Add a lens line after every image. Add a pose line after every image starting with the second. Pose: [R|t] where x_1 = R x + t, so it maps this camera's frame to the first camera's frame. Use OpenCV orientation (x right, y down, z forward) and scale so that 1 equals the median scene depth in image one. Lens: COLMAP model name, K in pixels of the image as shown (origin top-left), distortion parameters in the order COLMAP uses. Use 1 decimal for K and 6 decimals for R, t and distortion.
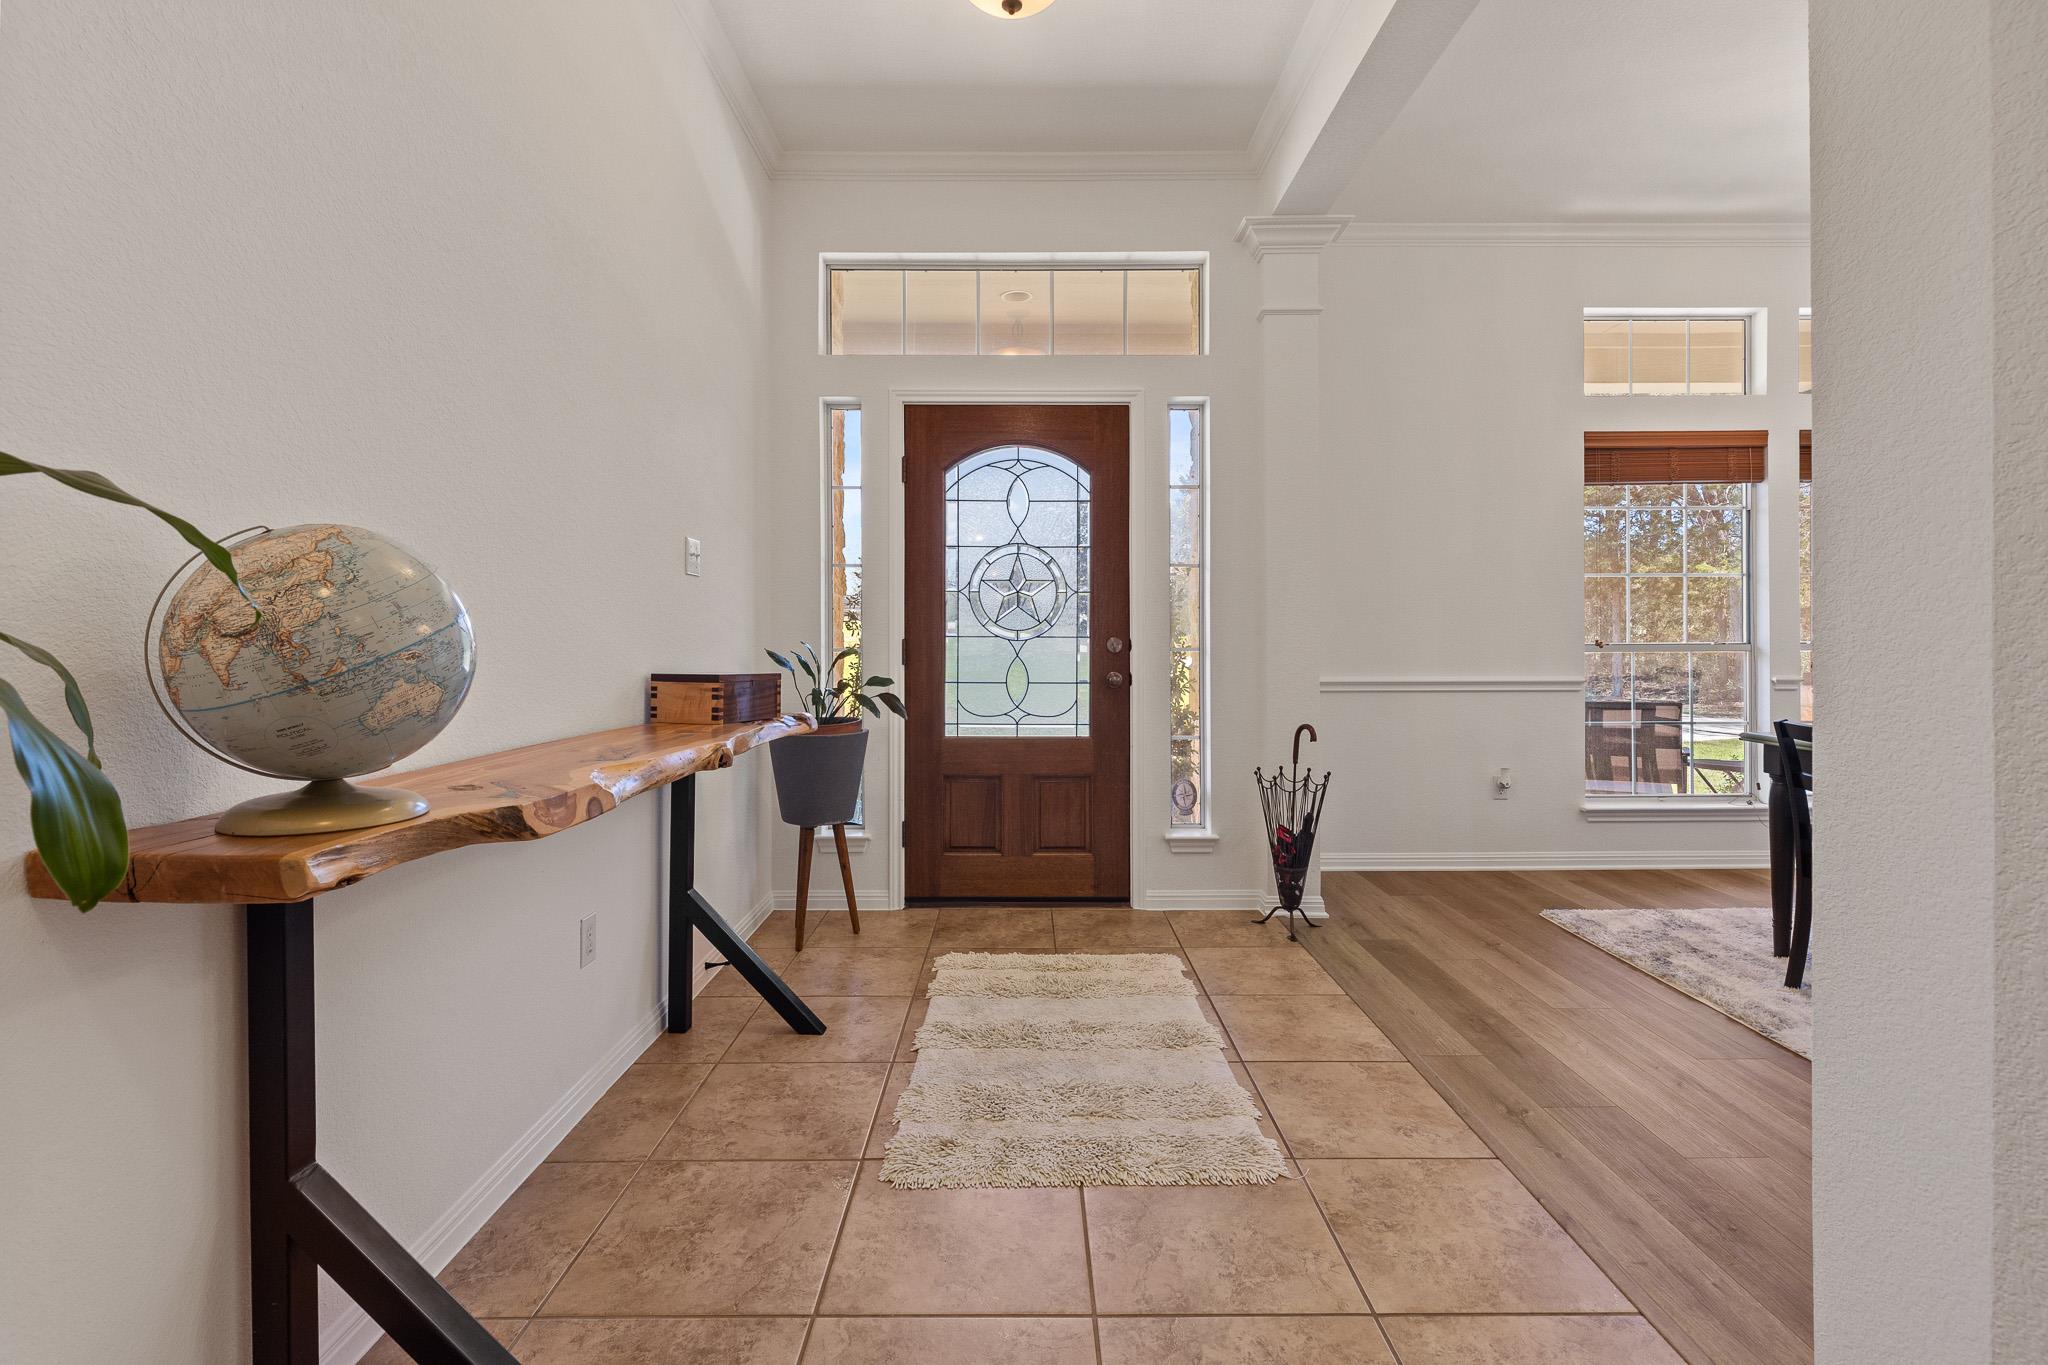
lens RADIAL K [[920.4, 0, 1023.1], [0, 920.4, 662.5], [0, 0, 1]] dist [0.002019, -0.001301]
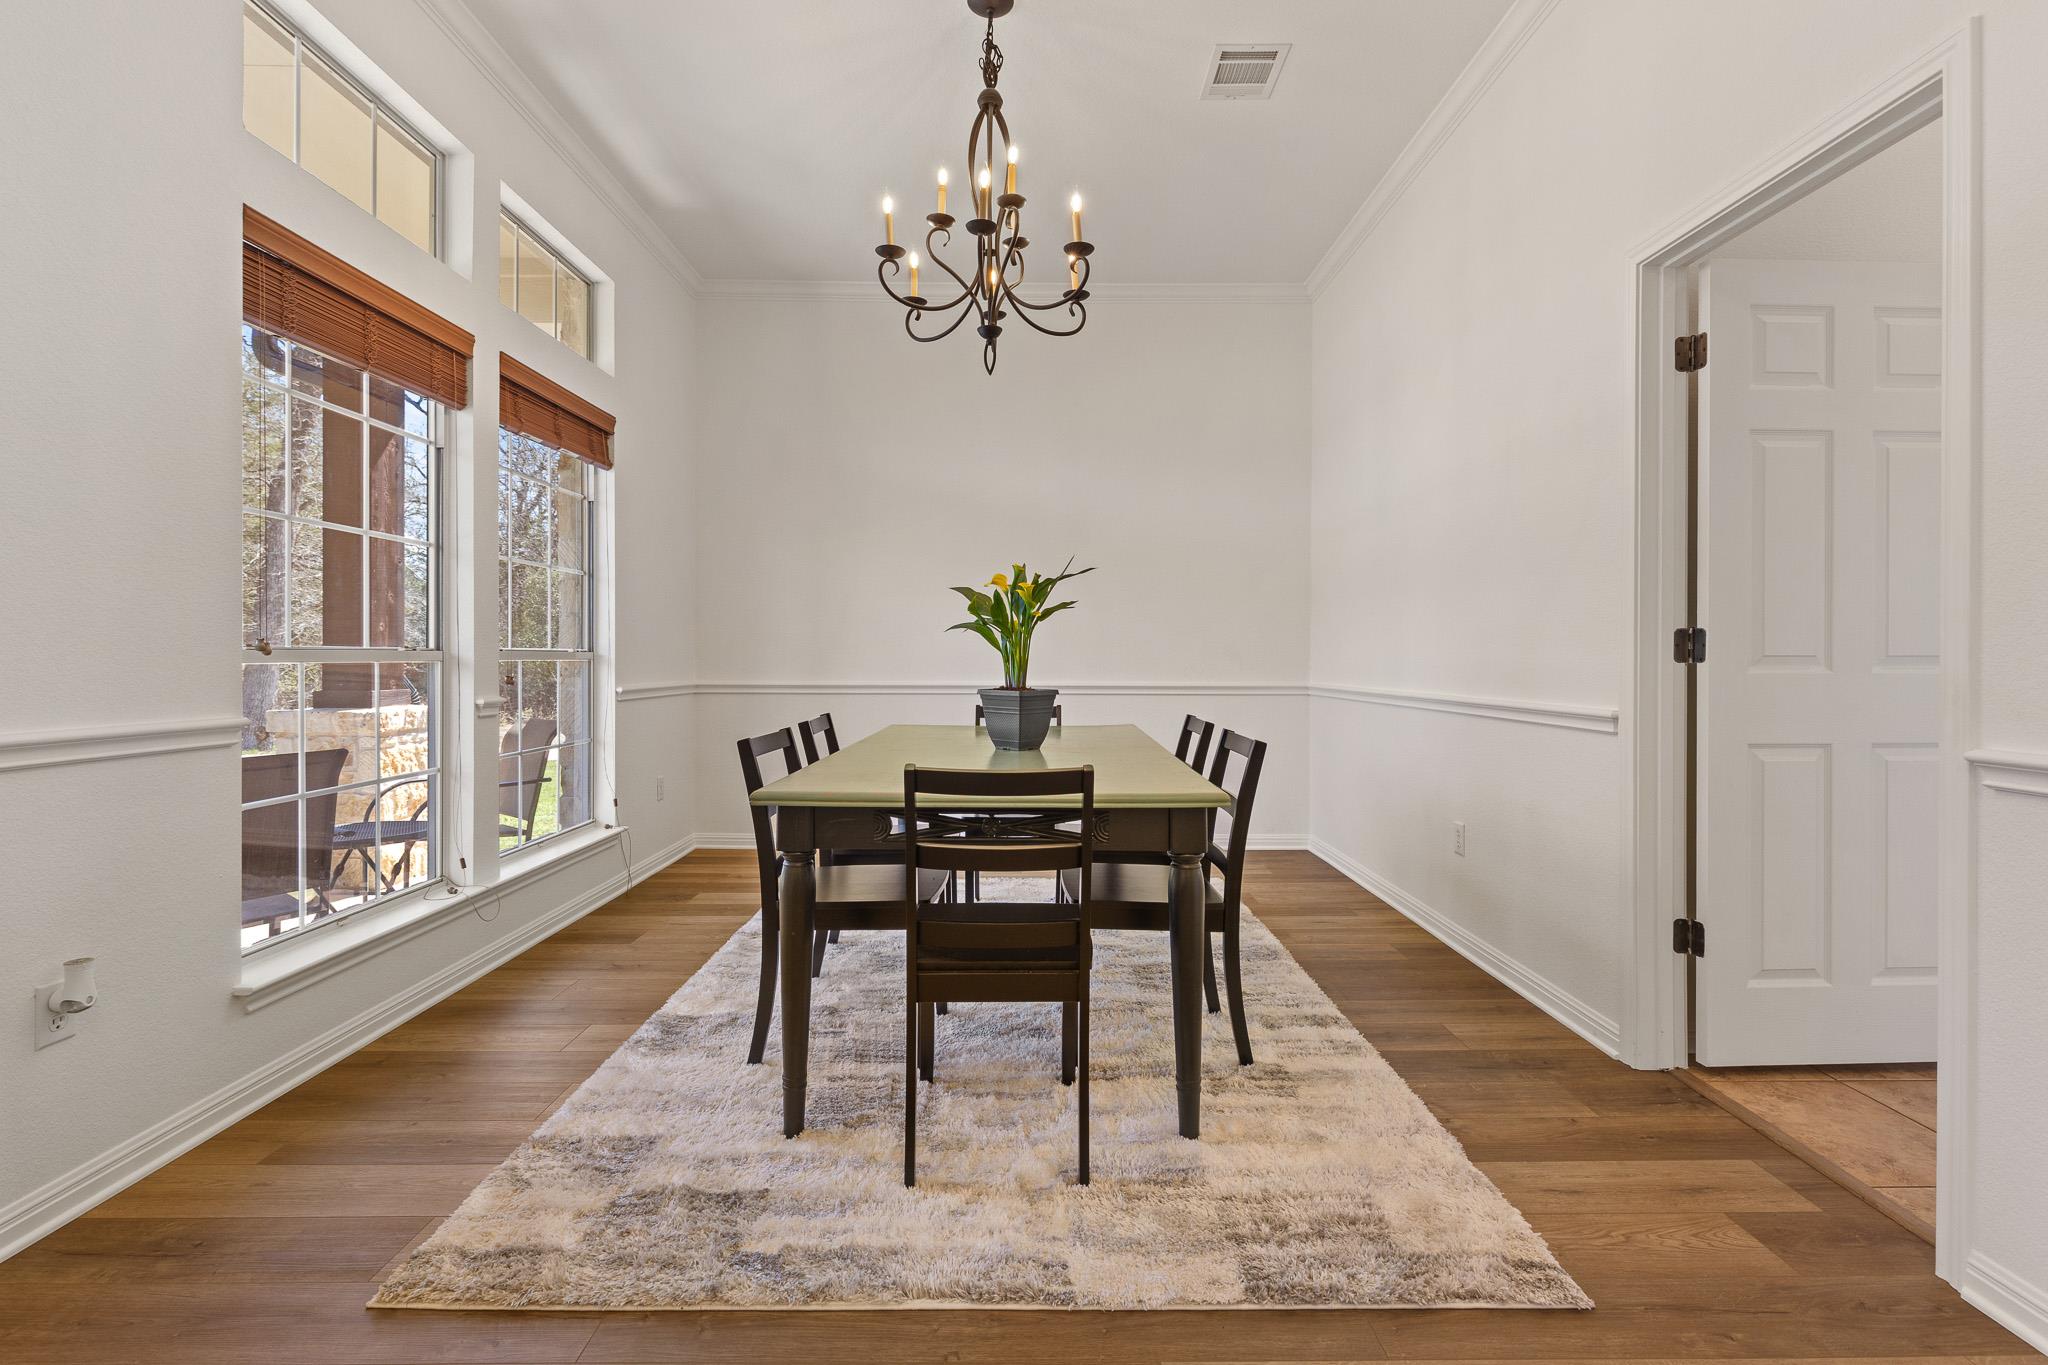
lens RADIAL K [[920.4, 0, 1055.0], [0, 920.4, 648.5], [0, 0, 1]] dist [0.002019, -0.001301]
pose [[-0.018864, 0.016686, 0.999683, 0.124099], [0.014957, 0.999754, -0.016405, -0.003921], [-0.999710, 0.014643, -0.019109, 0.594075]]
